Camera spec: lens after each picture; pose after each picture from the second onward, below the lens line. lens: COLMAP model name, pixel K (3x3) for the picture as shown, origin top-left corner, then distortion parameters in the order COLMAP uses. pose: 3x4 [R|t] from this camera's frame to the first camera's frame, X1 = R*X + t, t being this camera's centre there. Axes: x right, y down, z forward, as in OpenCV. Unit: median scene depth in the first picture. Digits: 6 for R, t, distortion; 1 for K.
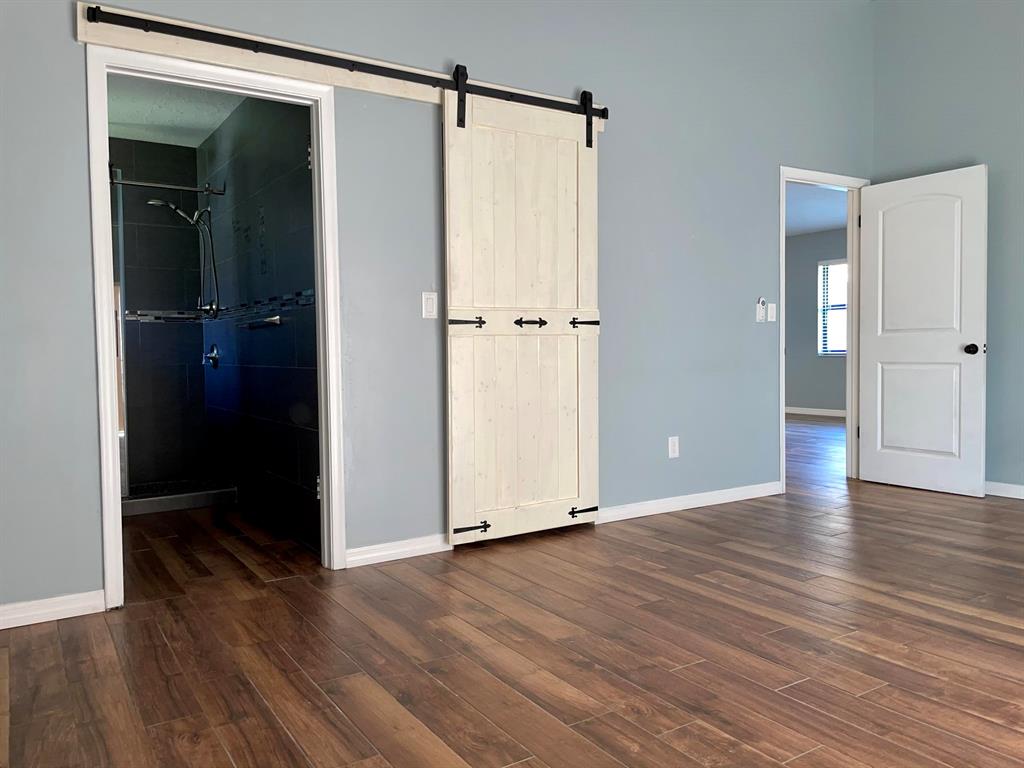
lens RADIAL K [[782.2, 0, 515.3], [0, 782.2, 378.7], [0, 0, 1]] dist [0.096194, -0.134957]
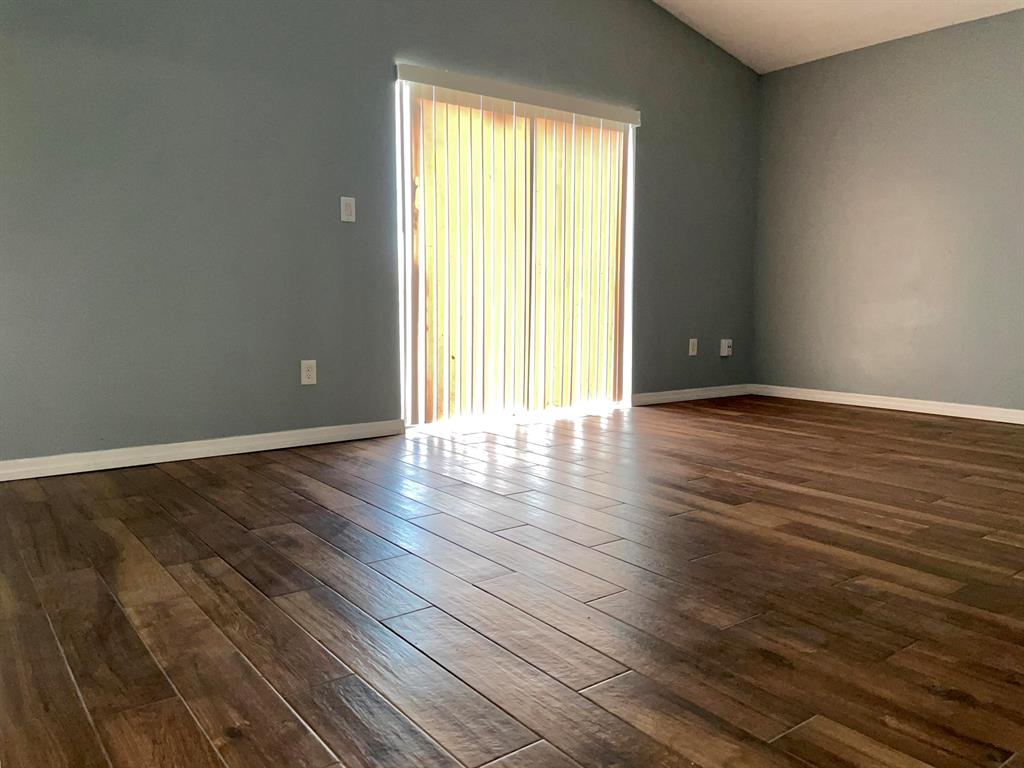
lens RADIAL K [[782.2, 0, 515.3], [0, 782.2, 378.7], [0, 0, 1]] dist [0.096194, -0.134957]
pose [[-0.996302, 0.022545, -0.082906, 0.736330], [0.010555, 0.989766, 0.142310, -0.016474], [0.085266, 0.140909, -0.986344, 1.808729]]
